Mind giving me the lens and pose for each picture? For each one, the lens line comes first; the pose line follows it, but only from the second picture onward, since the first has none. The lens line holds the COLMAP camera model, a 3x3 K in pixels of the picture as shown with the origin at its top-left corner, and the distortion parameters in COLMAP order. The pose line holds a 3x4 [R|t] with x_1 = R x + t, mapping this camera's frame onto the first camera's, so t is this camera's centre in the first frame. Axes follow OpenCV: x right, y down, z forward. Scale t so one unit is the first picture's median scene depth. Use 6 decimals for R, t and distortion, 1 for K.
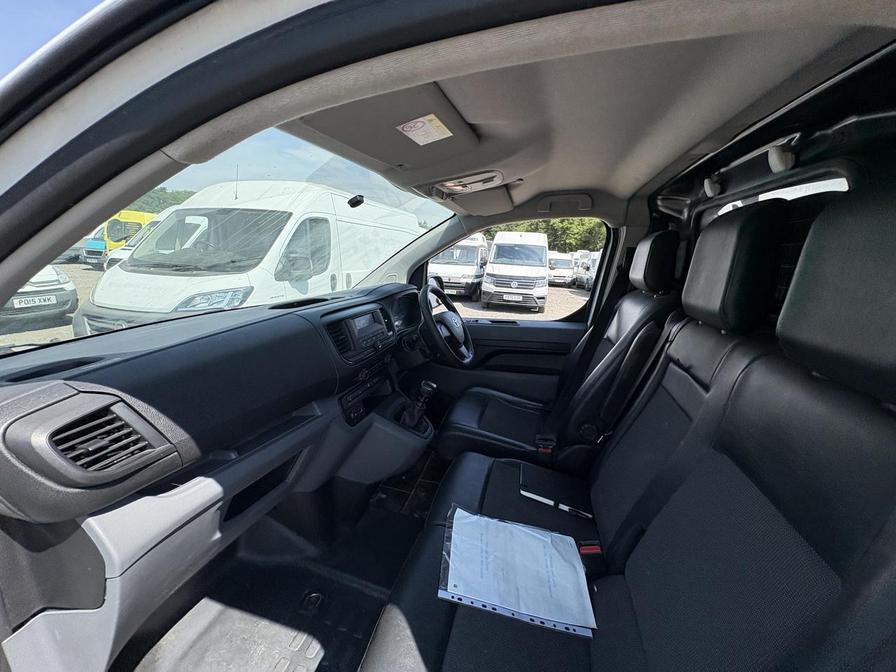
lens RADIAL K [[359.4, 0, 449.8], [0, 359.4, 341.3], [0, 0, 1]] dist [0.003459, 0.000375]
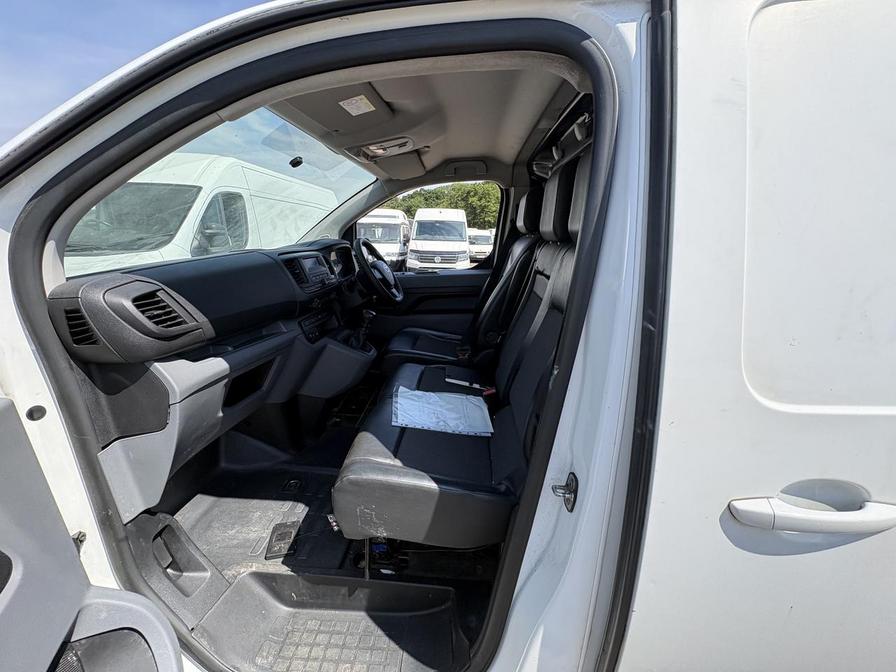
lens RADIAL K [[359.4, 0, 449.8], [0, 359.4, 341.3], [0, 0, 1]] dist [0.003459, 0.000375]
pose [[0.978126, -0.087131, 0.188883, -0.029089], [0.077595, 0.995336, 0.057321, 0.168314], [-0.192997, -0.041411, 0.980325, -0.293418]]
